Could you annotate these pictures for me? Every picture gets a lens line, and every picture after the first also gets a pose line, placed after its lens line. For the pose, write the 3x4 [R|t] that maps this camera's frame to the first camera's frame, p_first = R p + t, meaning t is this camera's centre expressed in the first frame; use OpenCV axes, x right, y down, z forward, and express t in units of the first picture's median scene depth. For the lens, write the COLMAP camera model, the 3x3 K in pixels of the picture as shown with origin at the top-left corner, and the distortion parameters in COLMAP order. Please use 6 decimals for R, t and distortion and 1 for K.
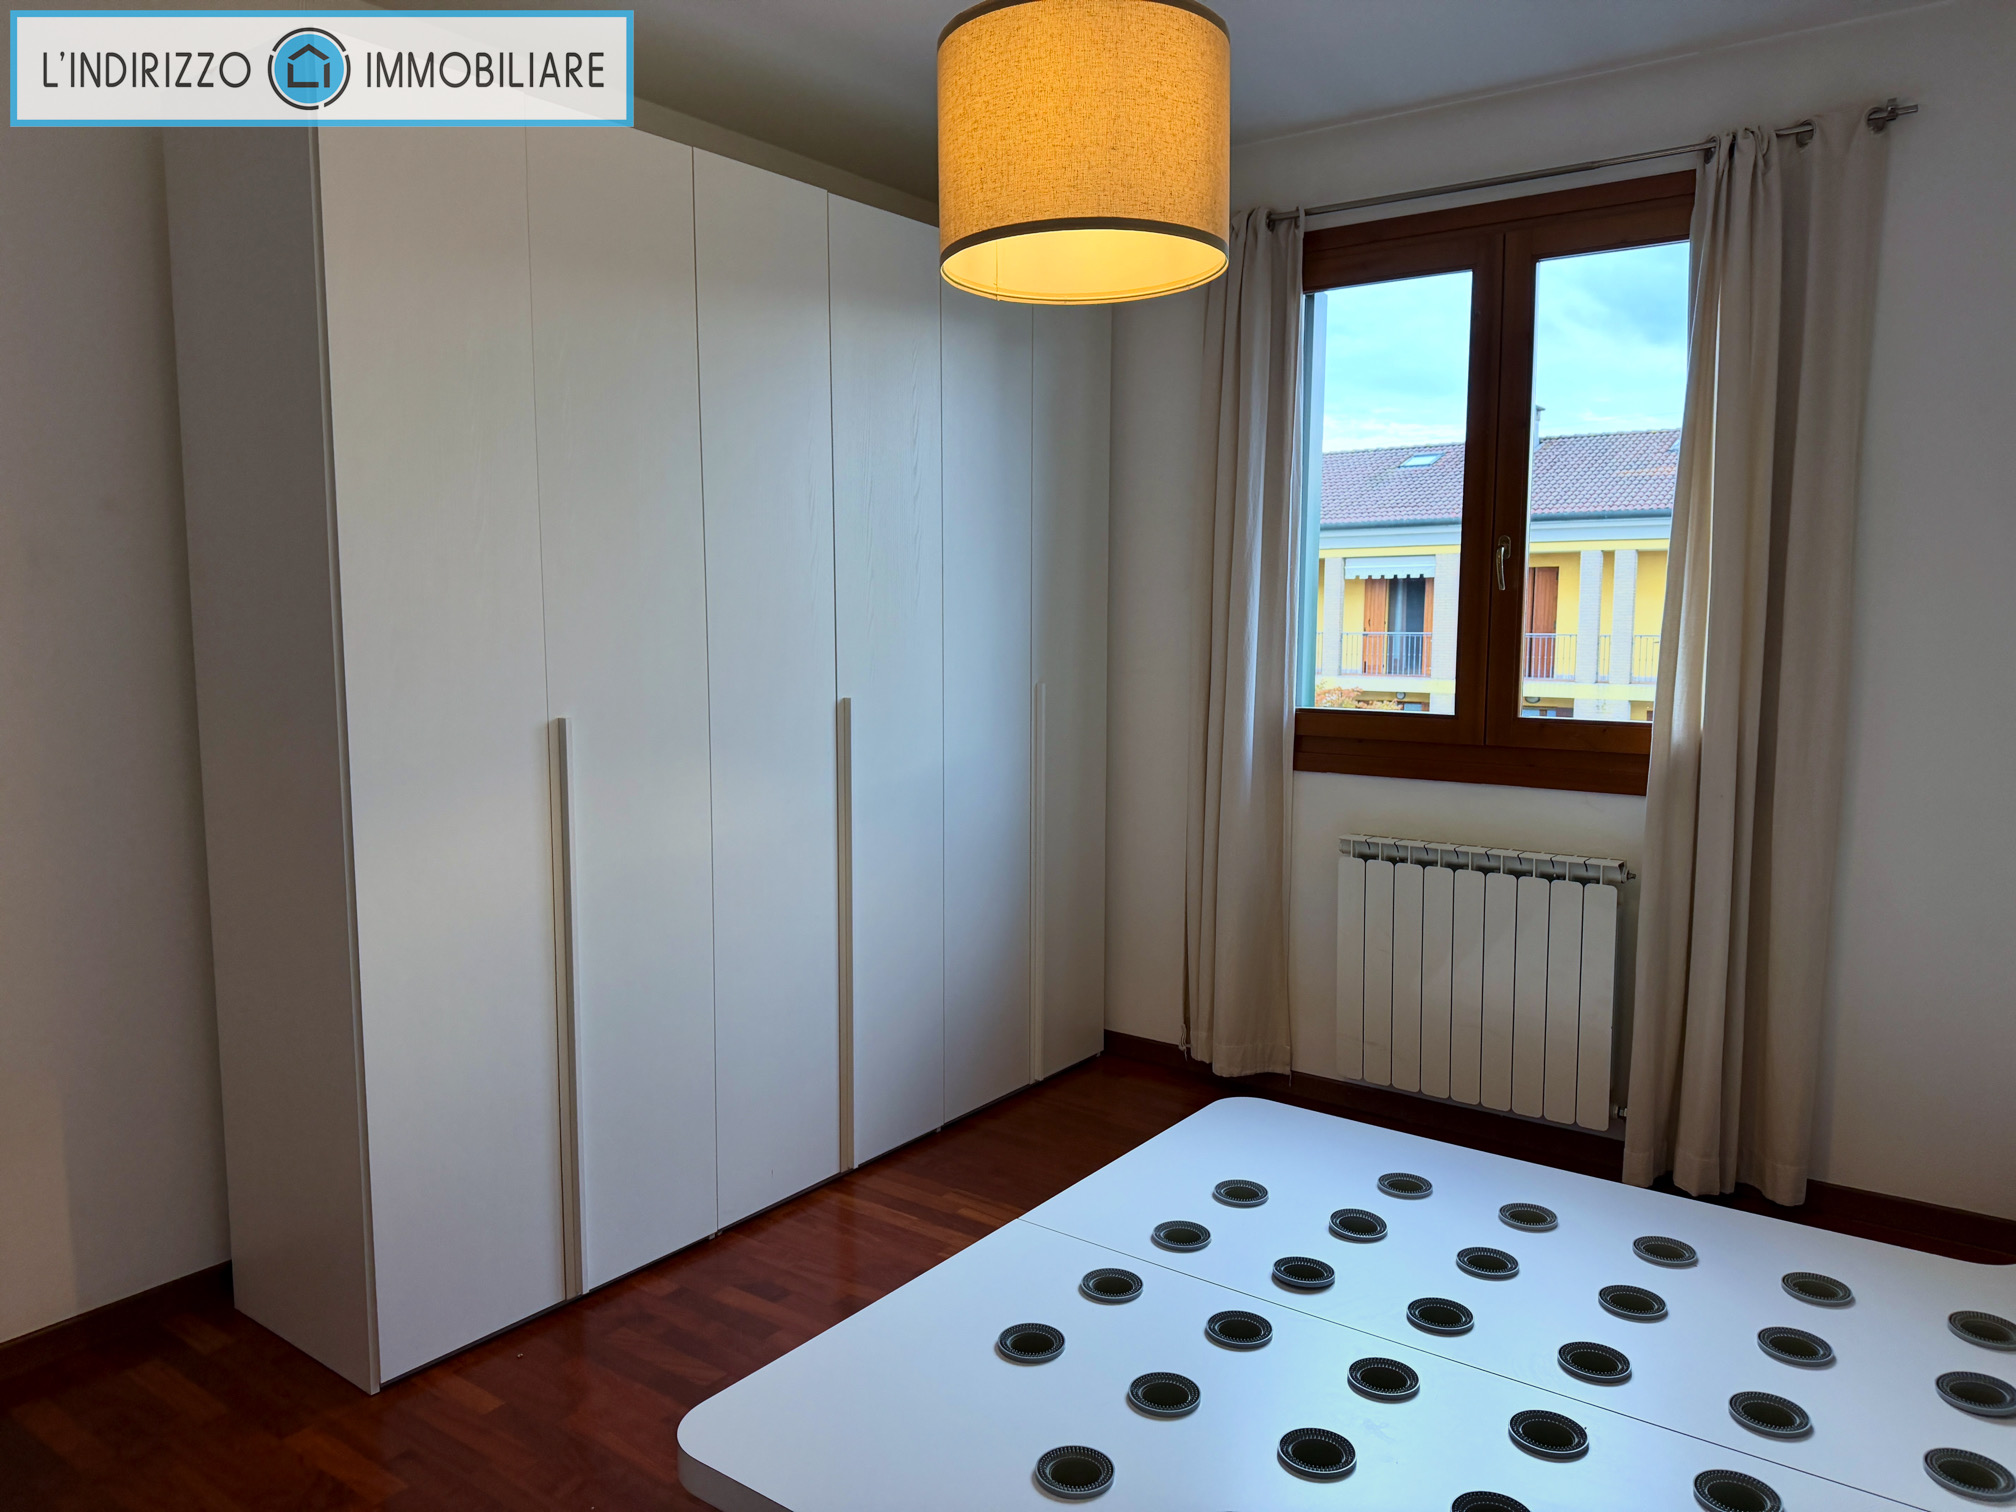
lens RADIAL K [[1394.5, 0, 1011.6], [0, 1394.5, 734.6], [0, 0, 1]] dist [0.003207, 0.001205]
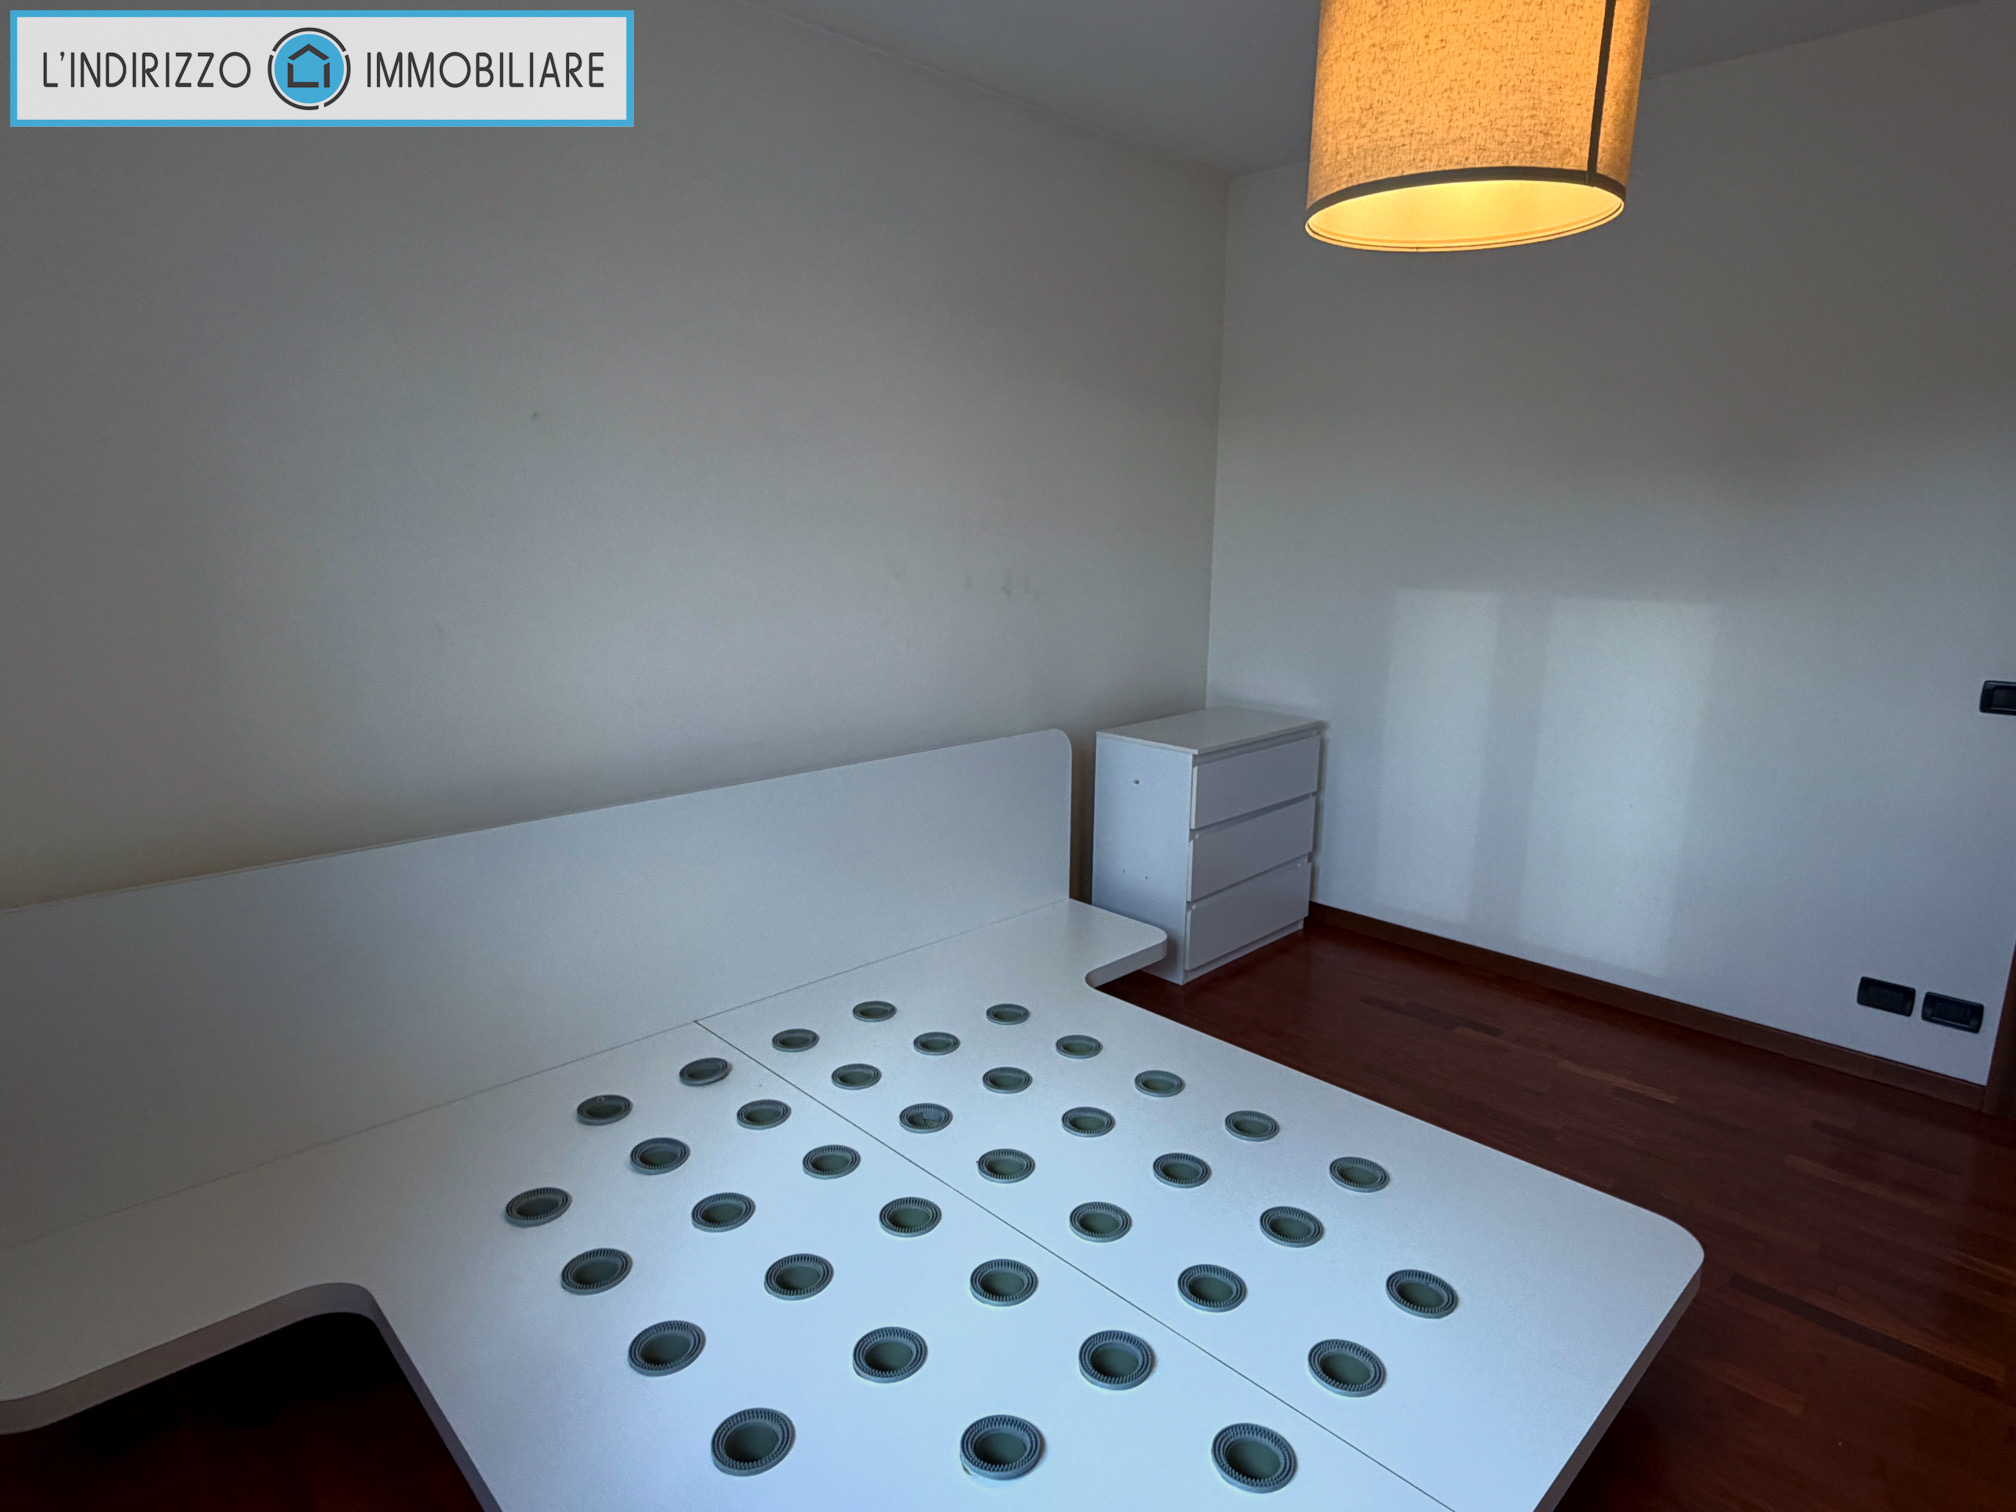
lens RADIAL K [[1116.5, 0, 996.5], [0, 1116.5, 787.5], [0, 0, 1]] dist [0.004219, 0.000673]
pose [[-0.983007, -0.055731, 0.174904, 0.126795], [0.005728, 0.943023, 0.332679, -0.125454], [-0.183479, 0.328027, -0.926679, 1.083807]]
